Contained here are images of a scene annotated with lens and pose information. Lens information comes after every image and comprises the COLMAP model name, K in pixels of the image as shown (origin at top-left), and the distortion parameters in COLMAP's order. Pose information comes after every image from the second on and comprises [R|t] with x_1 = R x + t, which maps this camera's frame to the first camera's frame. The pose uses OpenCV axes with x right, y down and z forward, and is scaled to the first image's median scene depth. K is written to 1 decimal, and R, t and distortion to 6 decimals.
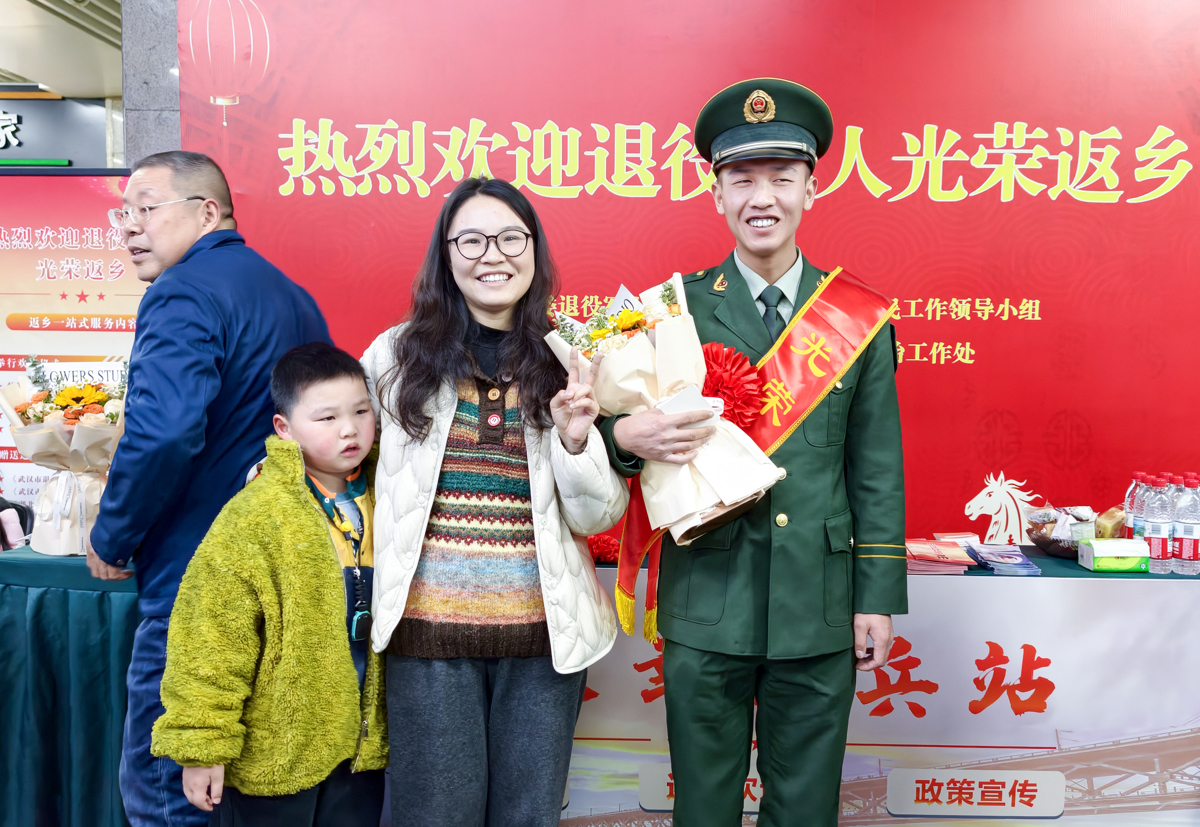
lens RADIAL K [[1091.4, 0, 589.1], [0, 1091.4, 429.6], [0, 0, 1]] dist [0.043339, -0.083300]
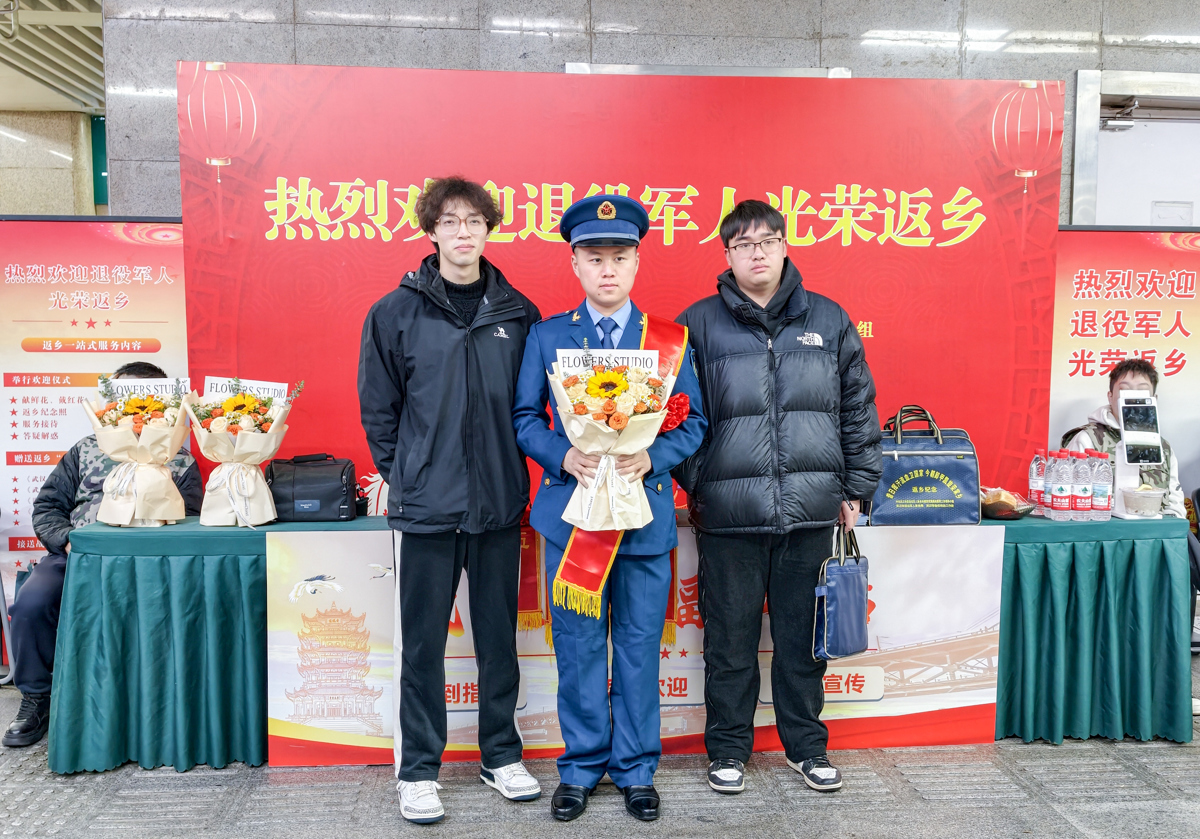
lens RADIAL K [[1186.7, 0, 599.8], [0, 1186.7, 430.4], [0, 0, 1]] dist [0.050349, 0.000000]
pose [[0.994435, -0.016406, 0.104063, -0.056448], [0.017895, 0.999750, -0.013390, 0.022265], [-0.103818, 0.015178, 0.994481, -0.356092]]
